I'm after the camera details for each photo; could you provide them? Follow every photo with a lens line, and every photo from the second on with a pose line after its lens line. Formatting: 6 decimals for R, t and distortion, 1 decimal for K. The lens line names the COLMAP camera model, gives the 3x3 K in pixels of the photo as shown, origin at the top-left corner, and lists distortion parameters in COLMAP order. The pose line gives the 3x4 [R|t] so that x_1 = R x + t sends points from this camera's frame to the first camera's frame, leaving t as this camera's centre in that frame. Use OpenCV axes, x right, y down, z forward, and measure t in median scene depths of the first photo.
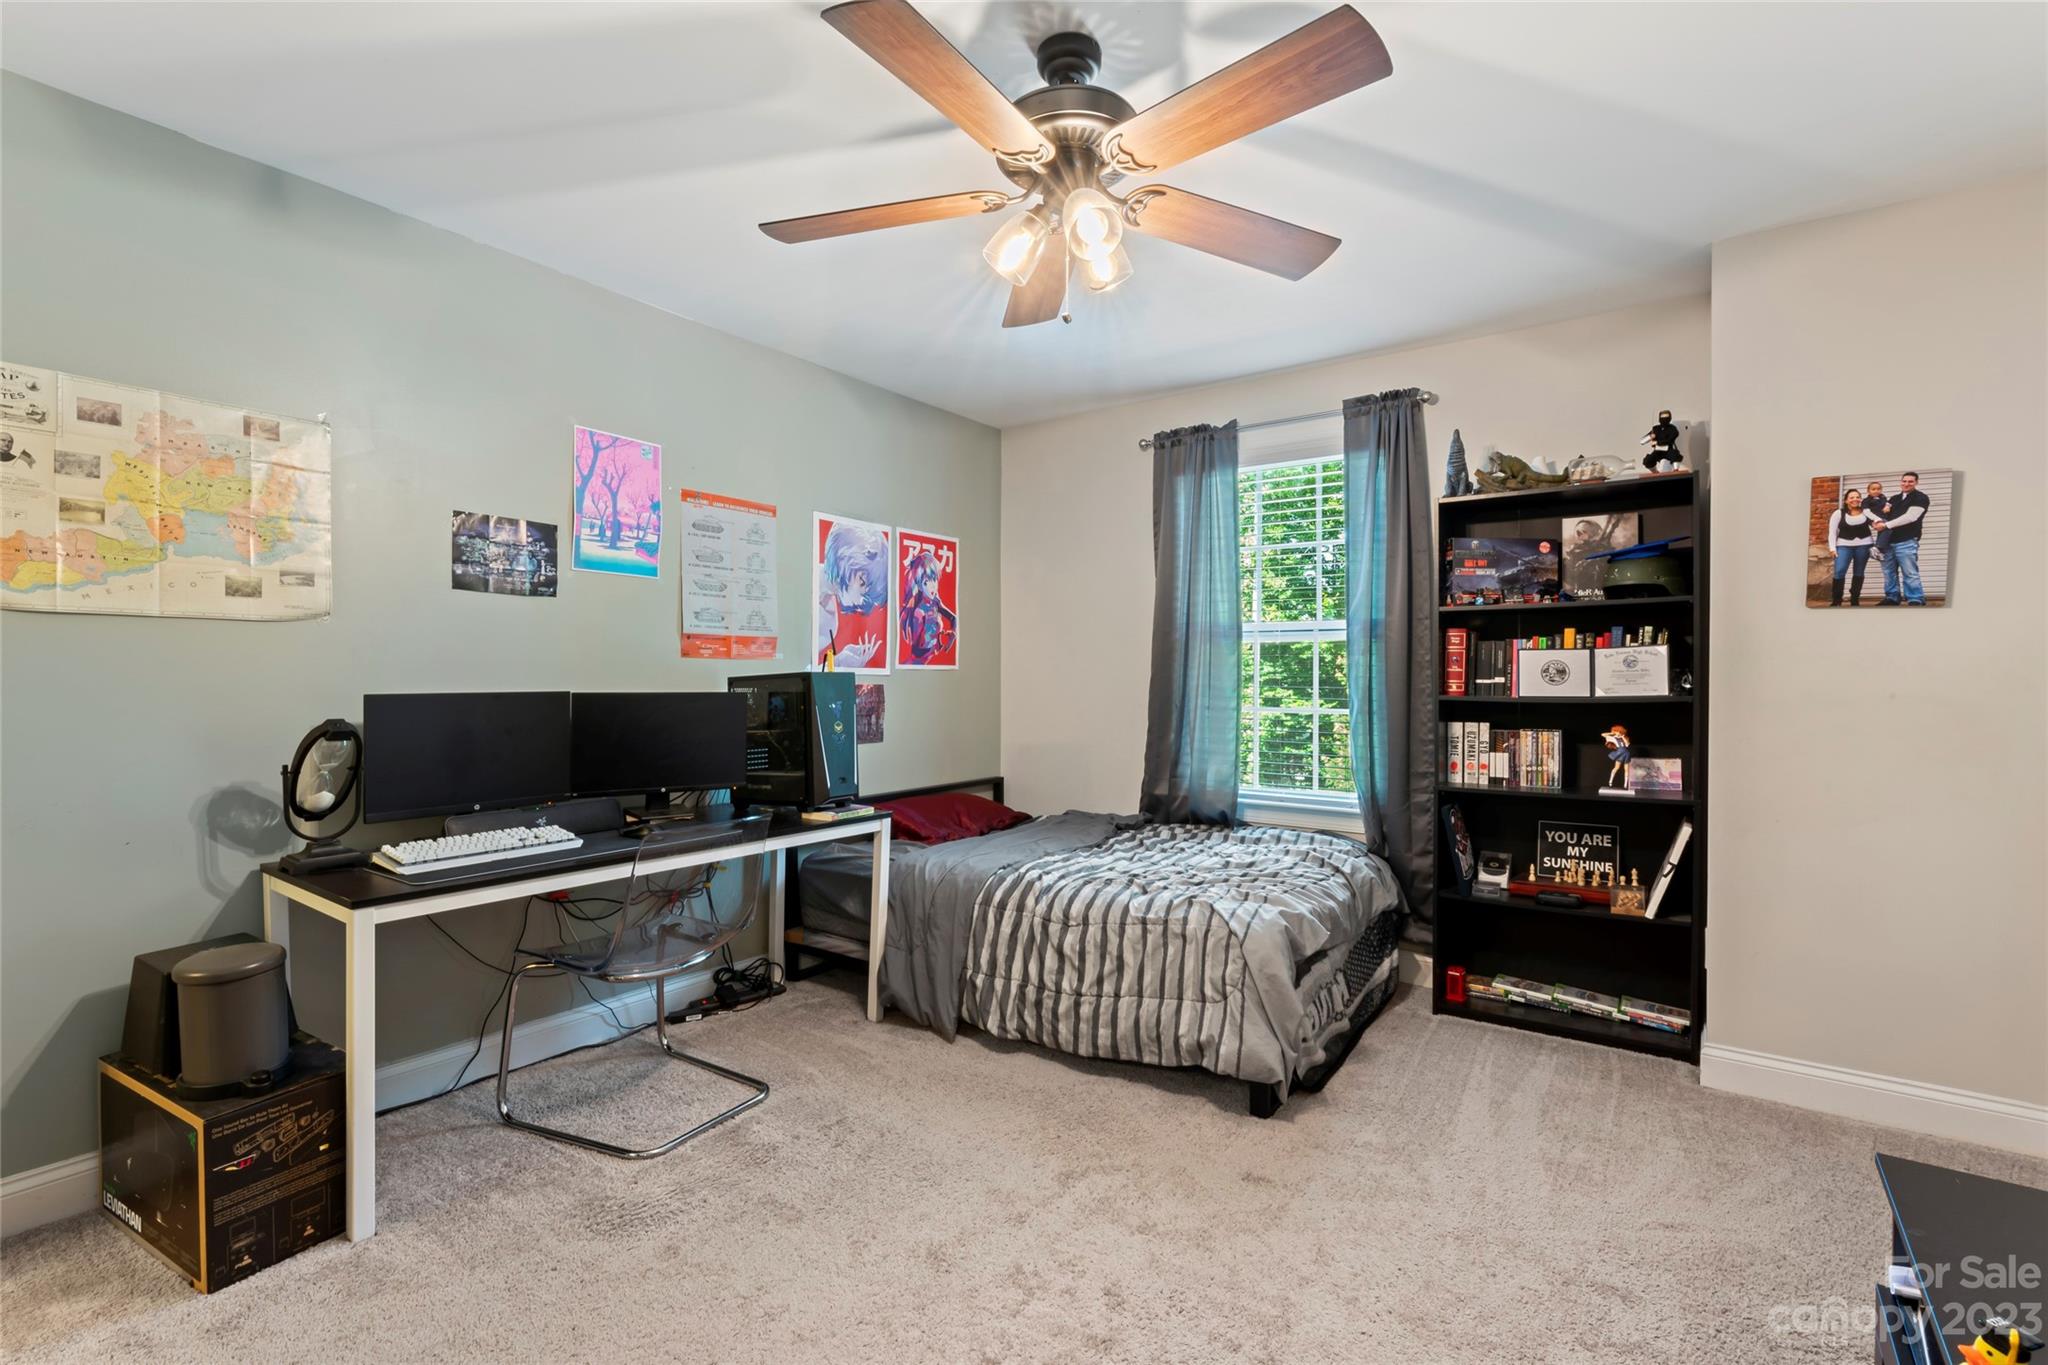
lens RADIAL K [[920.0, 0, 1019.5], [0, 920.0, 684.3], [0, 0, 1]] dist [-0.002666, -0.000210]
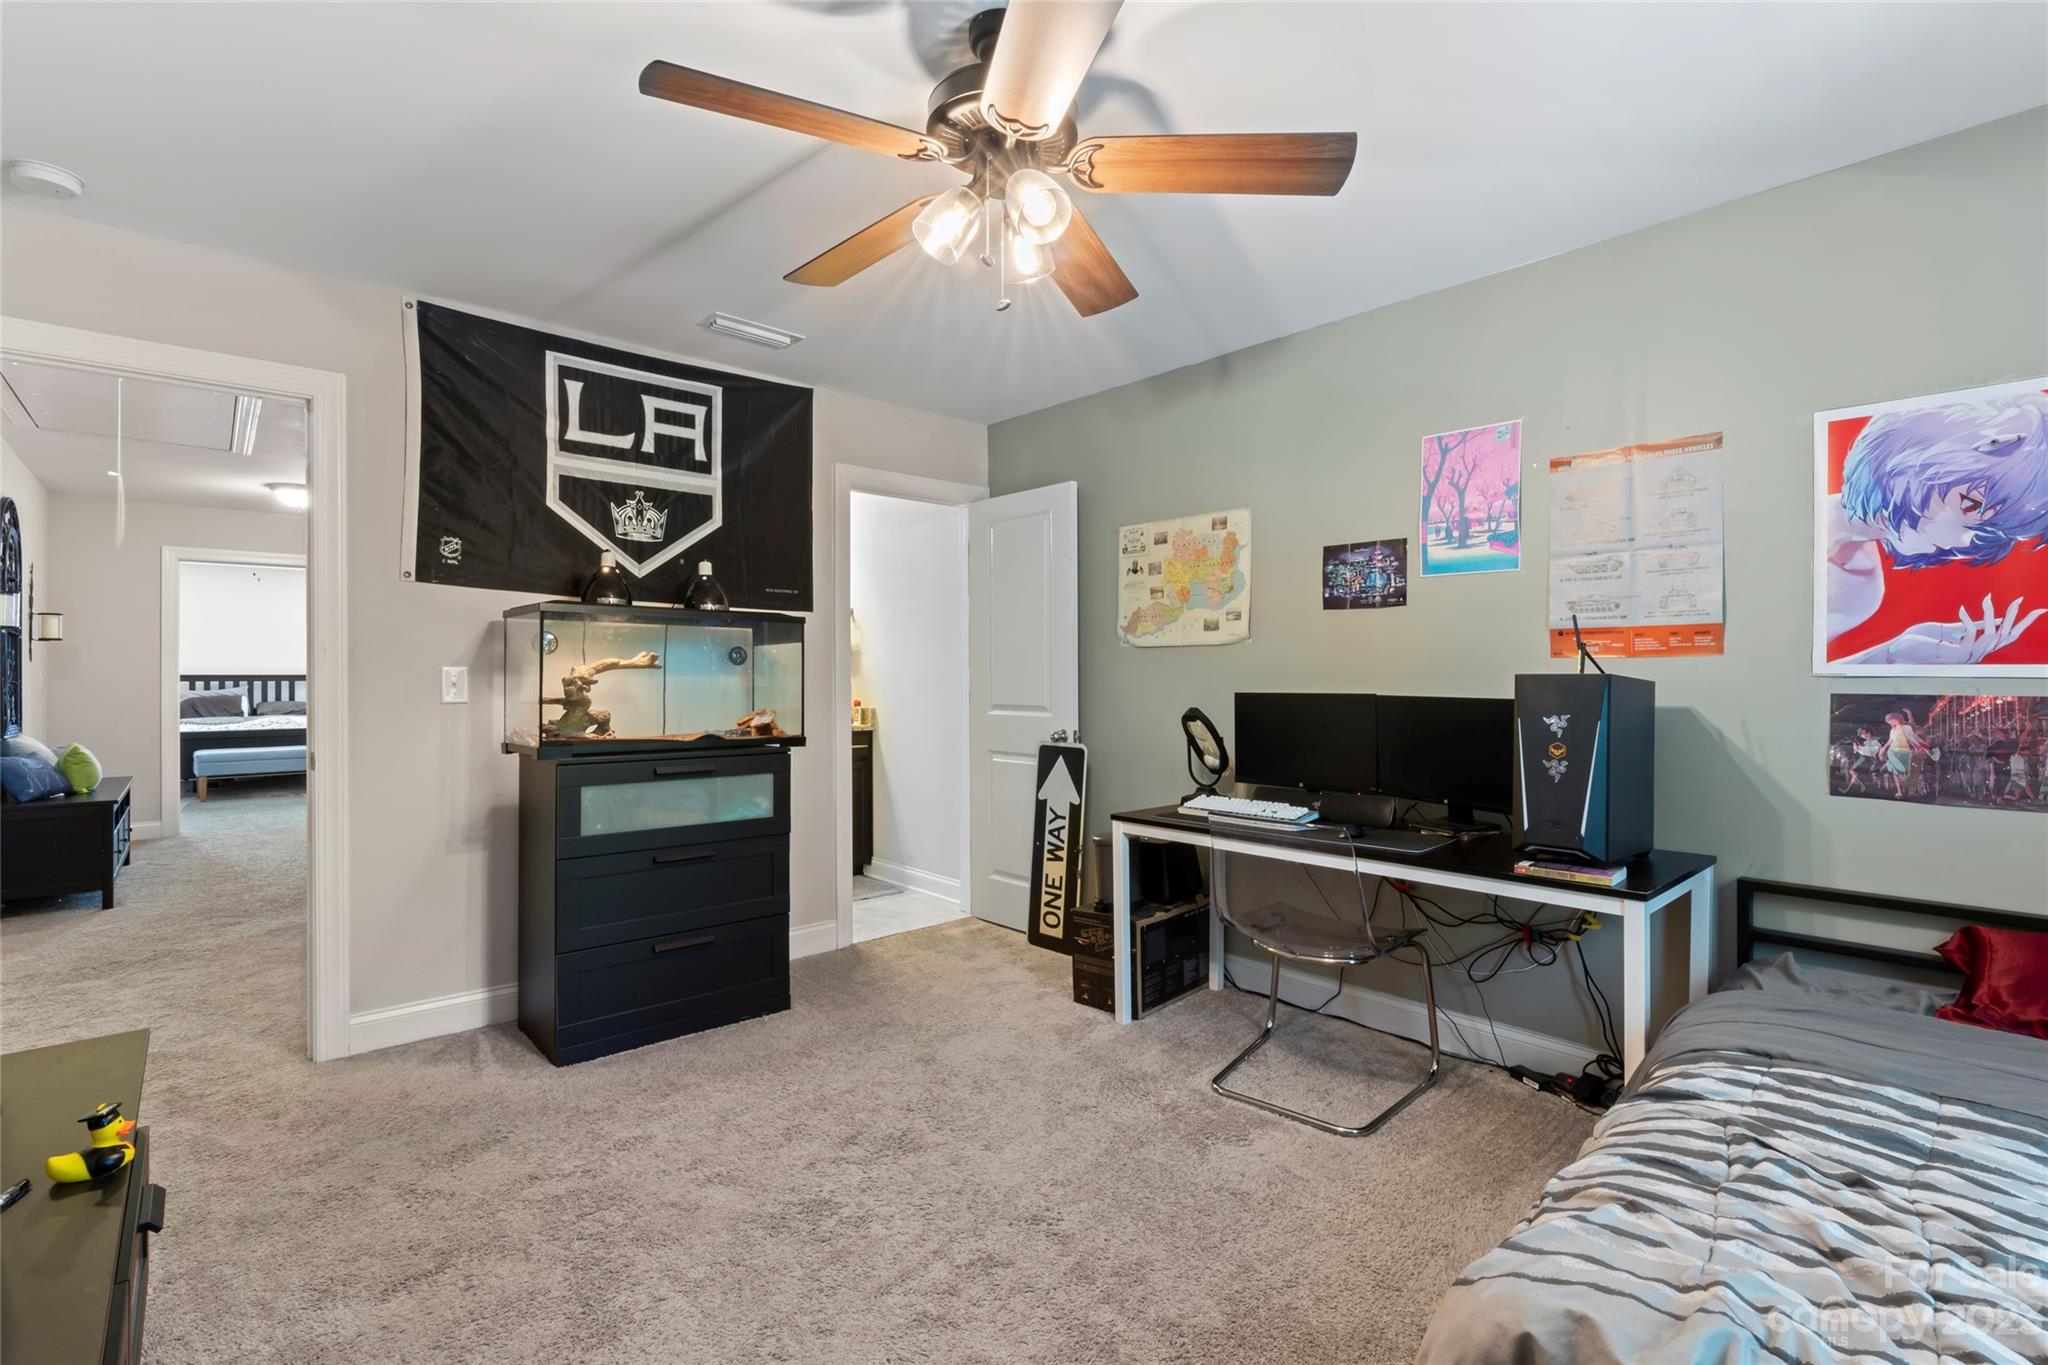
lens RADIAL K [[920.0, 0, 1020.1], [0, 920.0, 682.5], [0, 0, 1]] dist [-0.002666, -0.000210]
pose [[-0.200704, 0.000569, -0.979652, 0.610459], [-0.010924, 0.999936, 0.002819, -0.003964], [0.979591, 0.011267, -0.200685, 0.755522]]
